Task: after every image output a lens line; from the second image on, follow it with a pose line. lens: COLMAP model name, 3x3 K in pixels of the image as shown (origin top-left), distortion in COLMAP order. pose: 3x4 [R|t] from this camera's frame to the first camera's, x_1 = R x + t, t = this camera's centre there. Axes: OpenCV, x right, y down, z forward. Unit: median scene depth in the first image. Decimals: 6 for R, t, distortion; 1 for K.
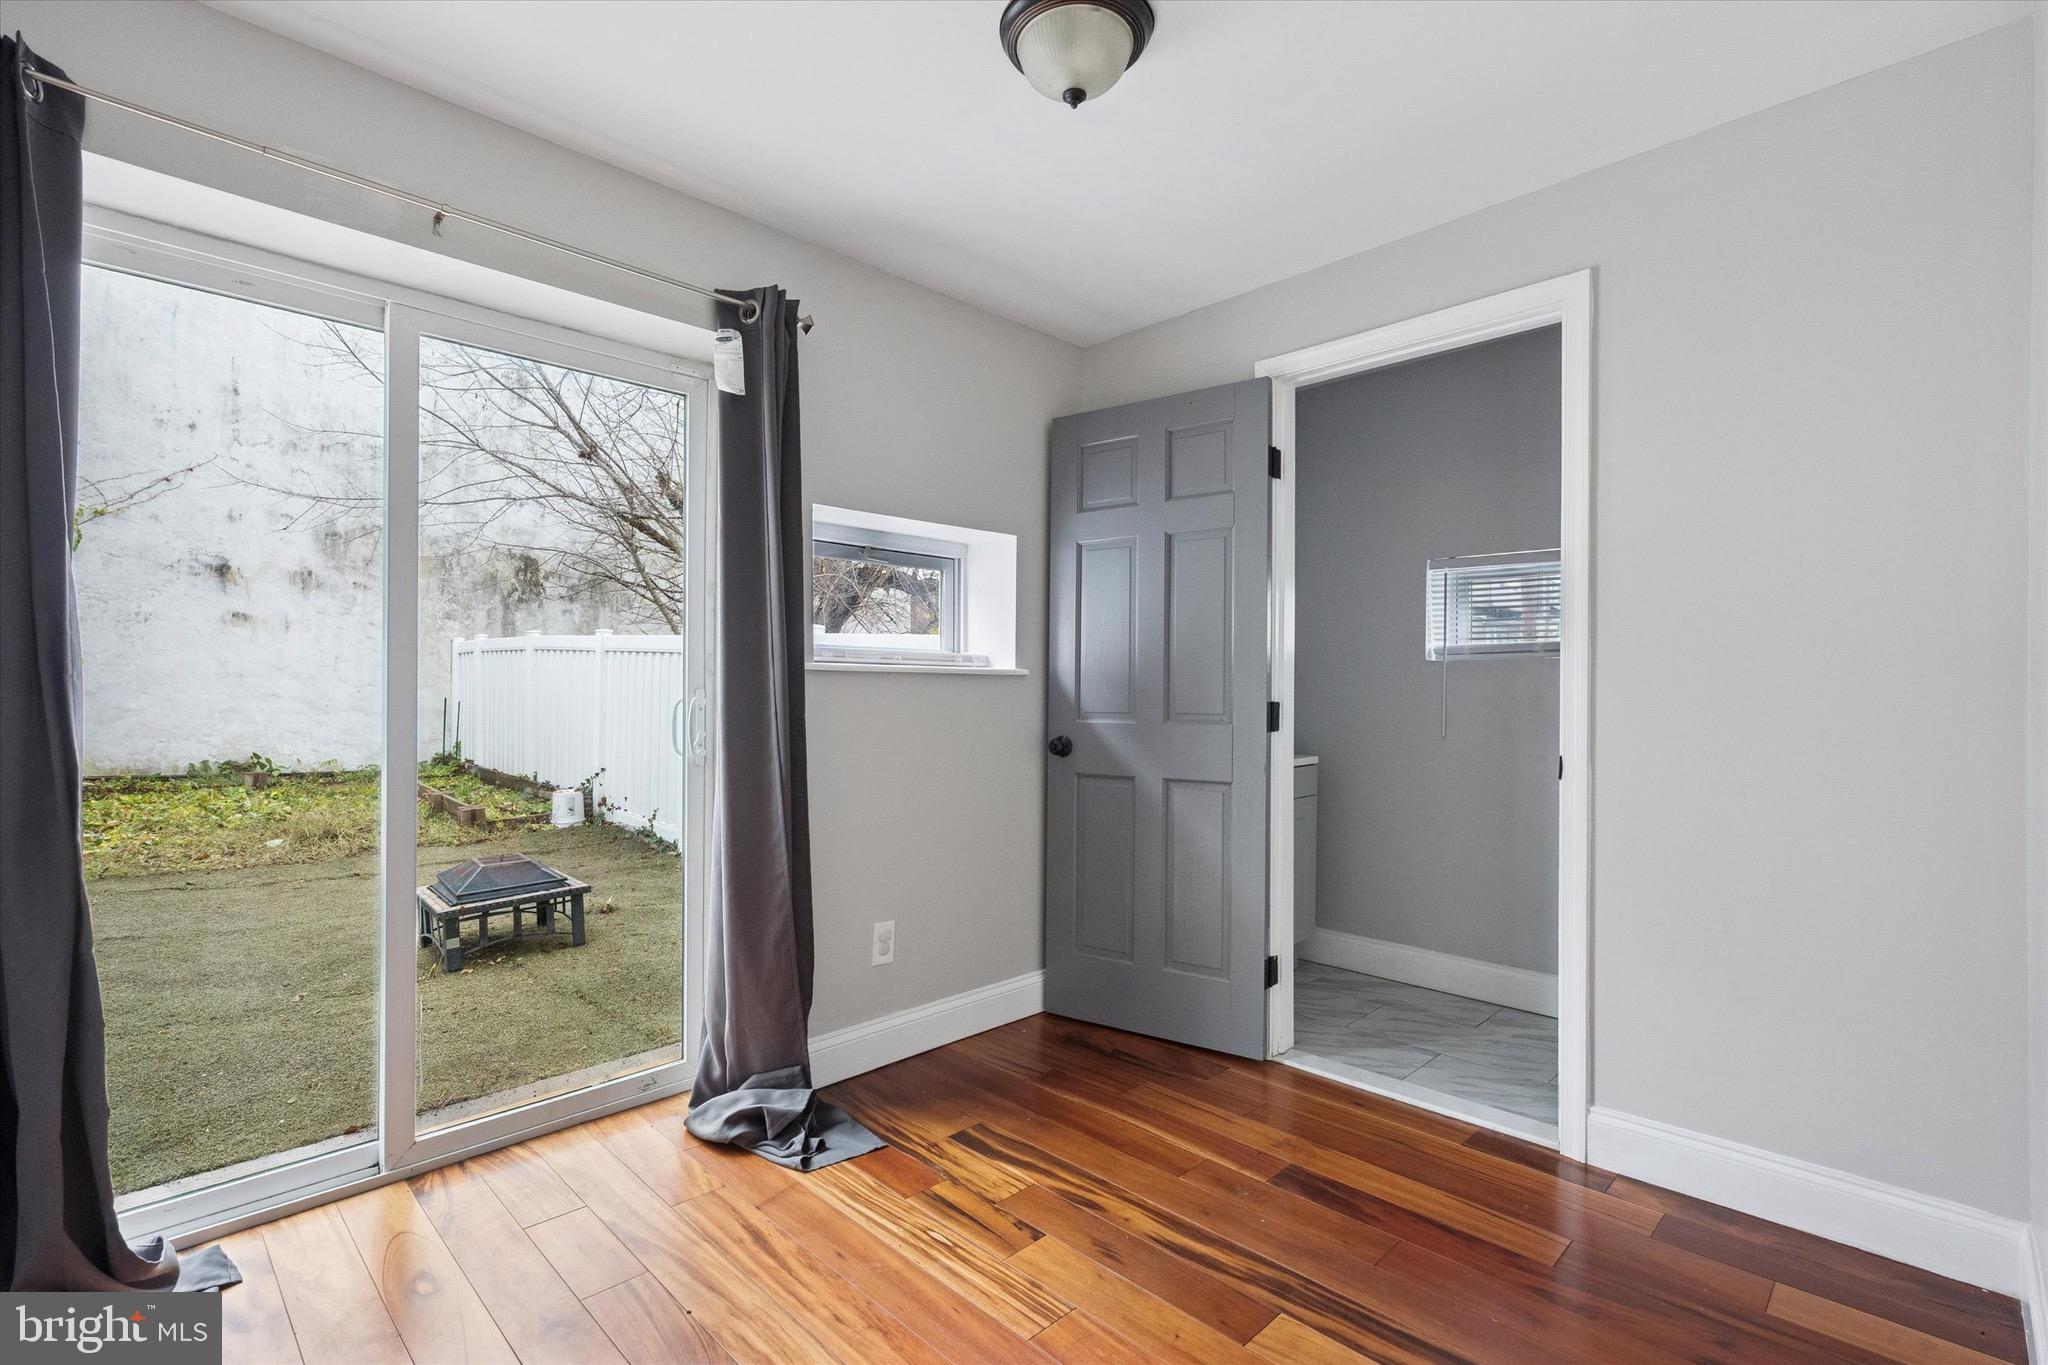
lens RADIAL K [[932.6, 0, 1022.9], [0, 932.6, 684.5], [0, 0, 1]] dist [-0.003247, -0.001155]
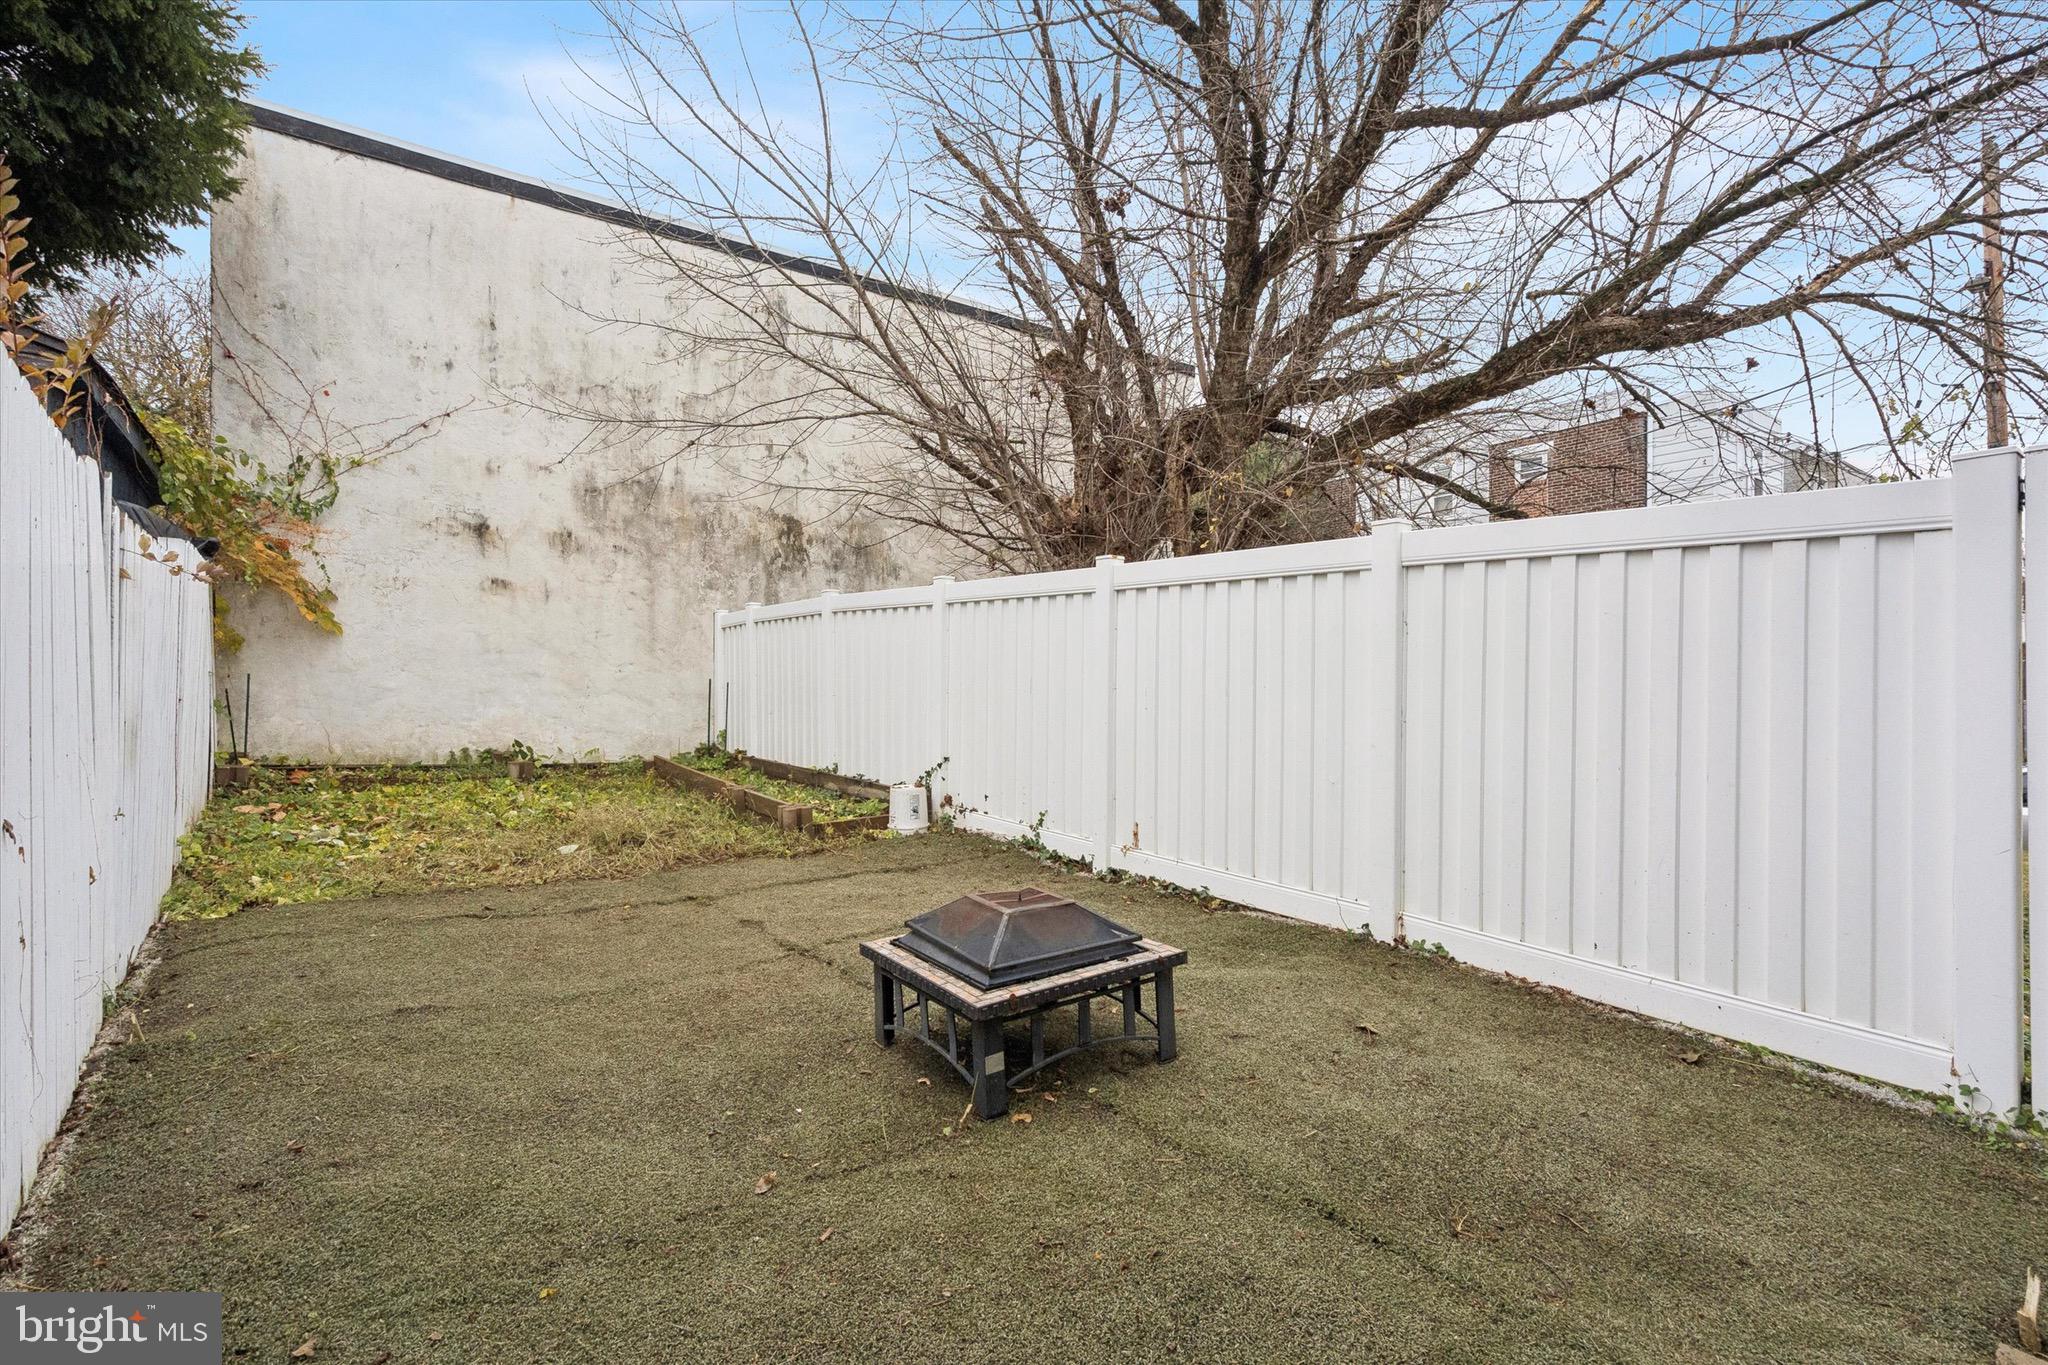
lens RADIAL K [[932.6, 0, 1026.4], [0, 932.6, 694.9], [0, 0, 1]] dist [-0.003247, -0.001155]
pose [[0.988975, -0.003601, -0.148041, -0.231580], [0.004399, 0.999978, 0.005059, 0.029796], [0.148019, -0.005655, 0.988968, 0.216250]]
